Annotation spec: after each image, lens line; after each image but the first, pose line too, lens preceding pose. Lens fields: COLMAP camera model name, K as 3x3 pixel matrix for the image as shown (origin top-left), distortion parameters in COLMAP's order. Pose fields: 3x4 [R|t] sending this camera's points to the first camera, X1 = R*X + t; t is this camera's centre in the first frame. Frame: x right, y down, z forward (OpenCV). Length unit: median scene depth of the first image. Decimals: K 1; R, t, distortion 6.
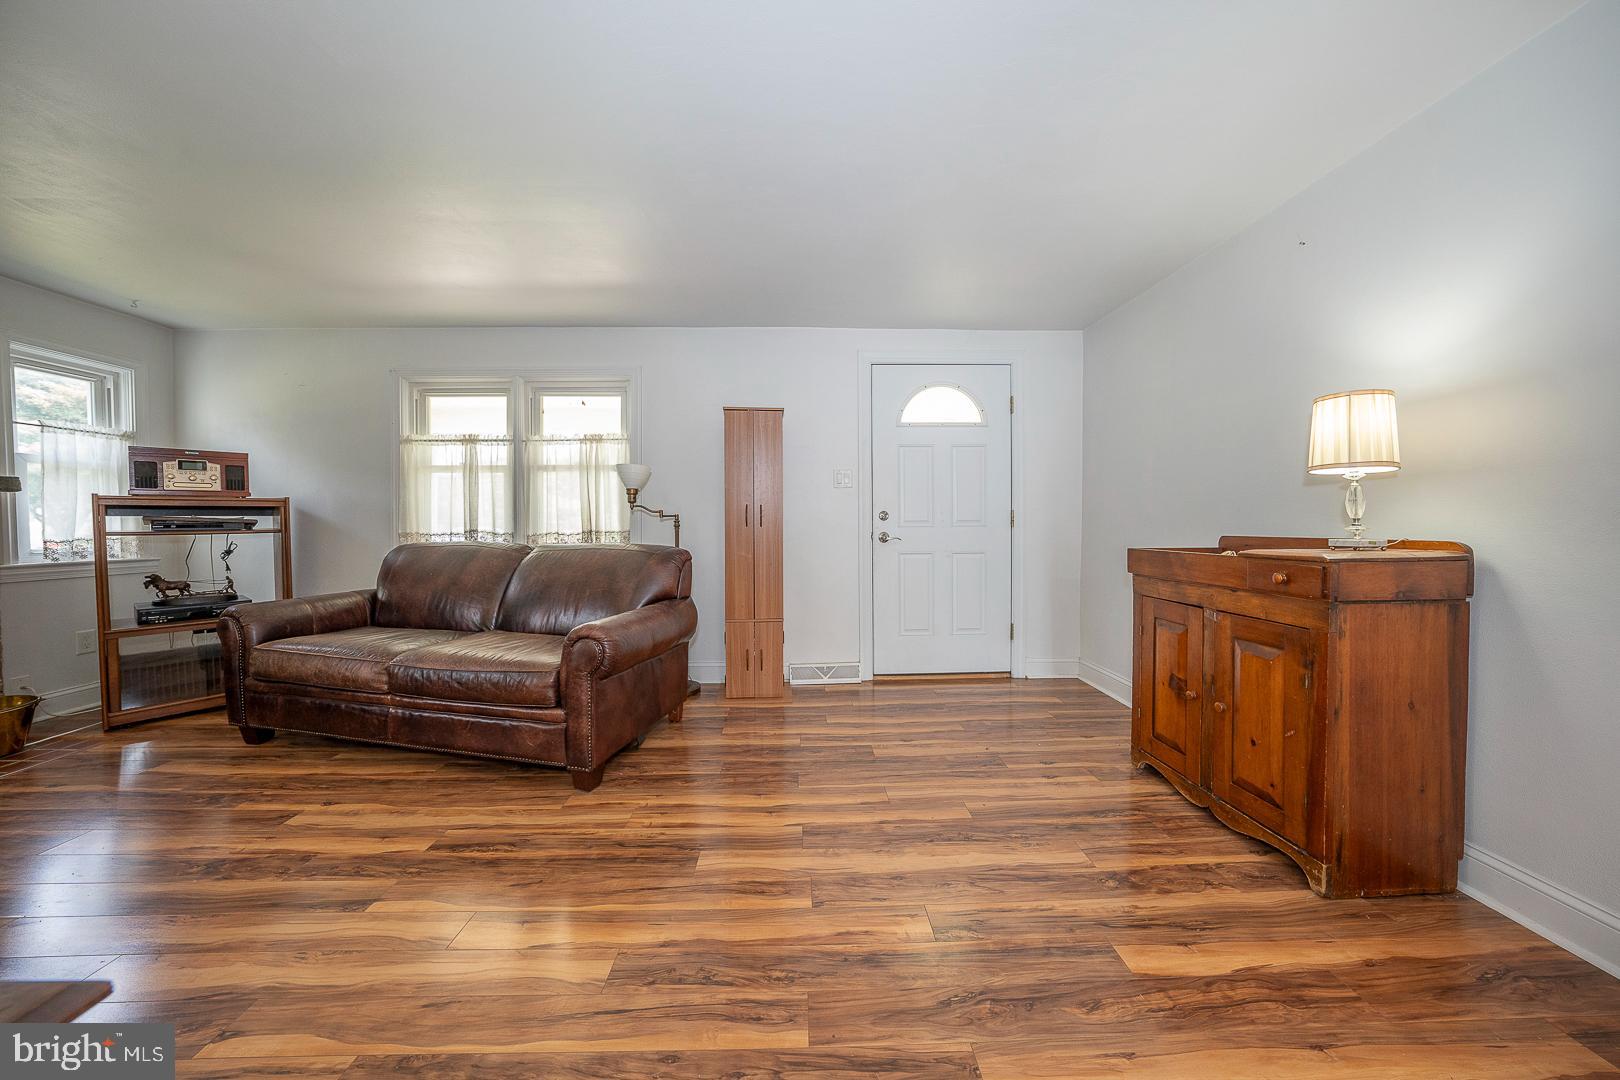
lens RADIAL K [[558.3, 0, 814.3], [0, 558.3, 539.2], [0, 0, 1]] dist [-0.016577, 0.000180]
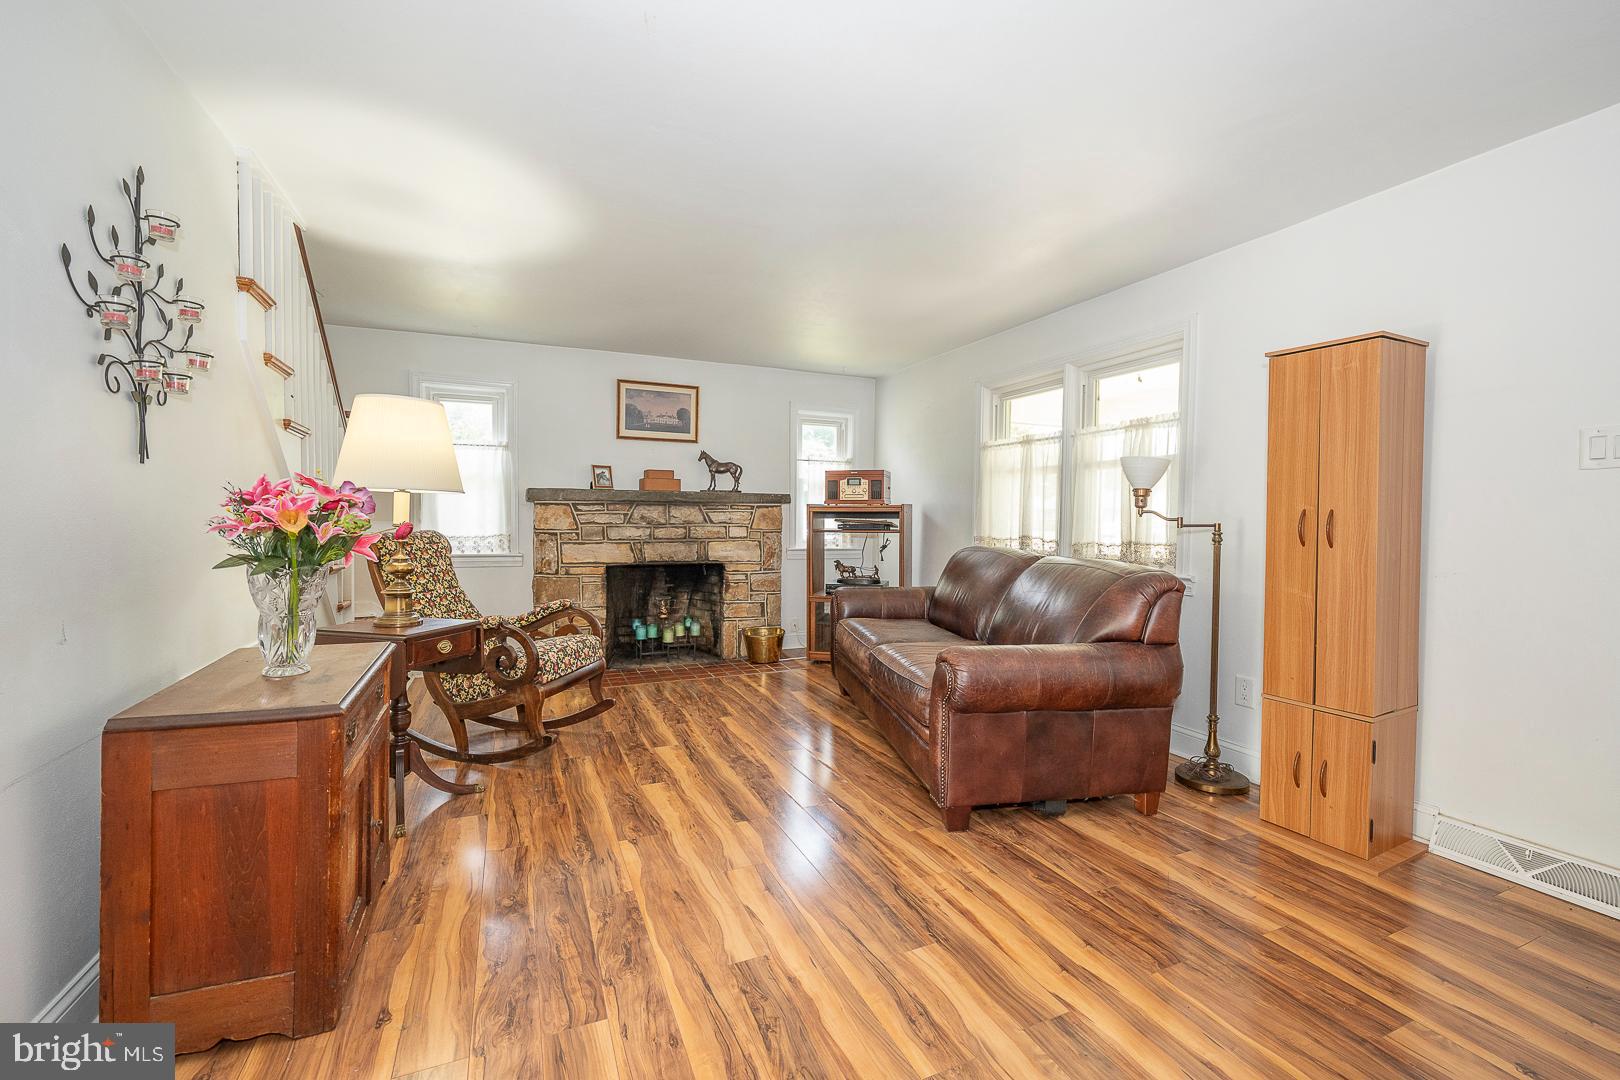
lens RADIAL K [[676.5, 0, 810.0], [0, 676.5, 540.0], [0, 0, 1]] dist [-0.004897, -0.000012]
pose [[0.379047, 0.039006, -0.924555, 0.446120], [-0.038070, 0.998923, 0.026536, -0.036816], [0.924594, 0.025140, 0.380124, 0.311839]]
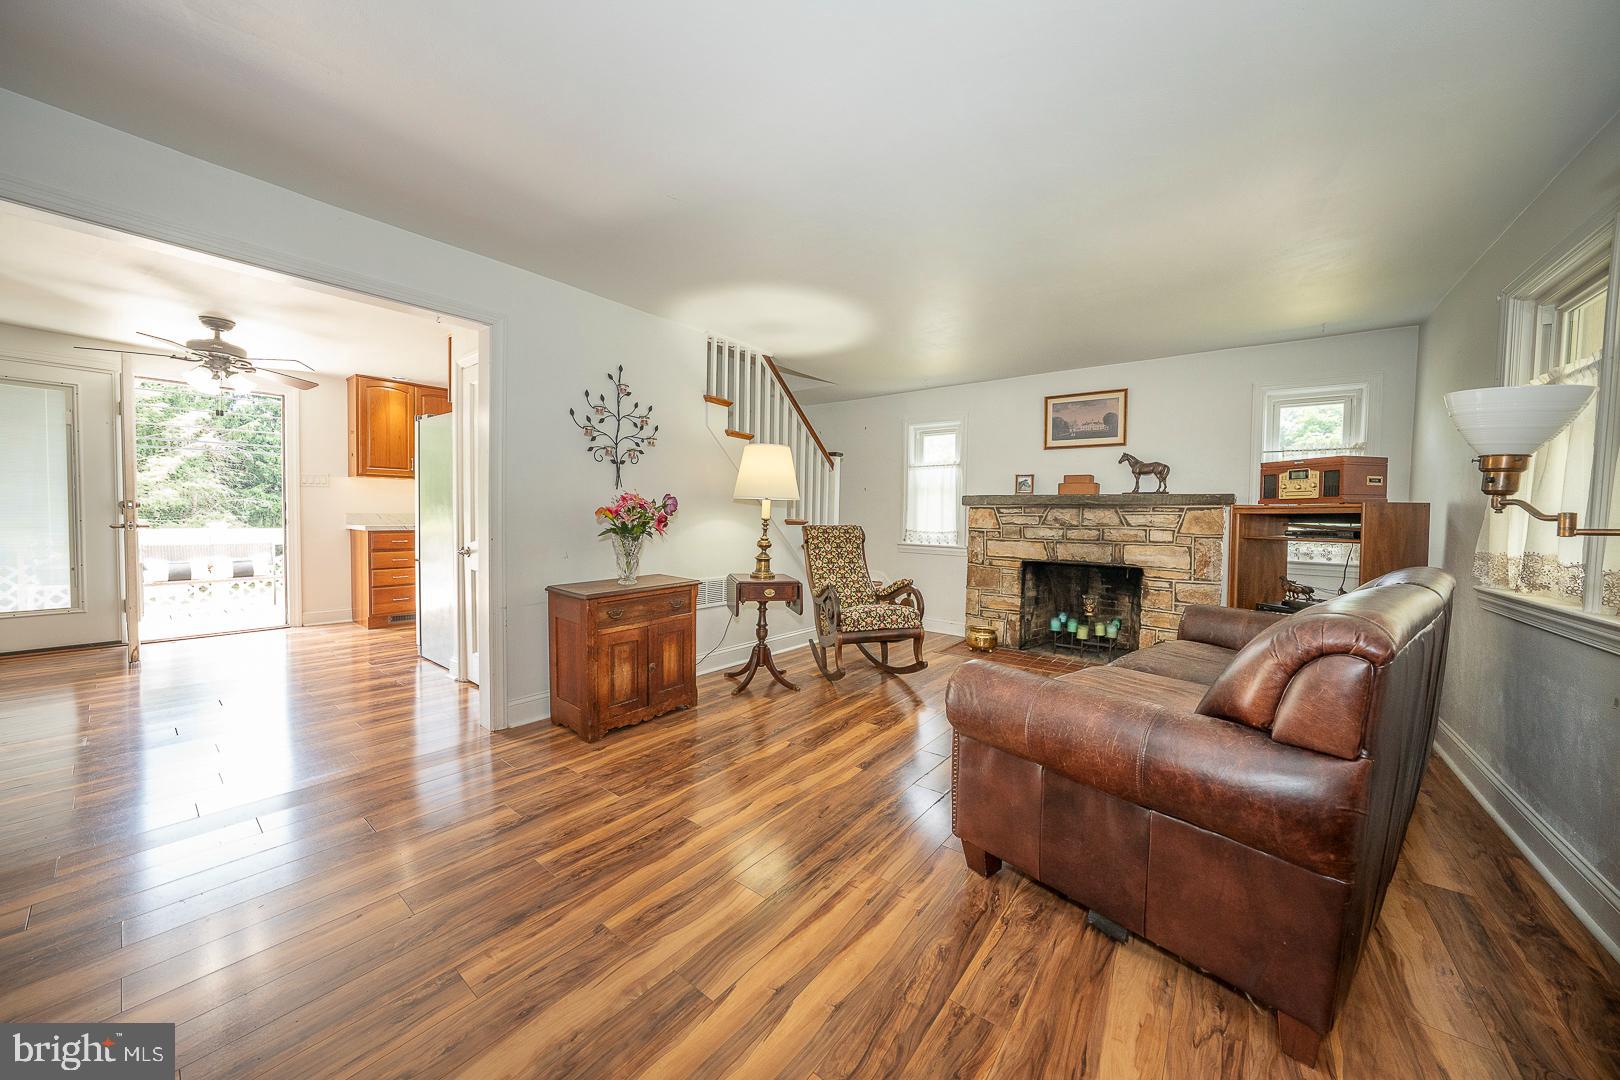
lens RADIAL K [[558.3, 0, 814.3], [0, 558.3, 539.2], [0, 0, 1]] dist [-0.016577, 0.000180]
pose [[-0.636256, 0.026356, -0.771028, 0.300711], [-0.037316, 0.997195, 0.064880, -0.054826], [0.770575, 0.070052, -0.633488, 1.135885]]
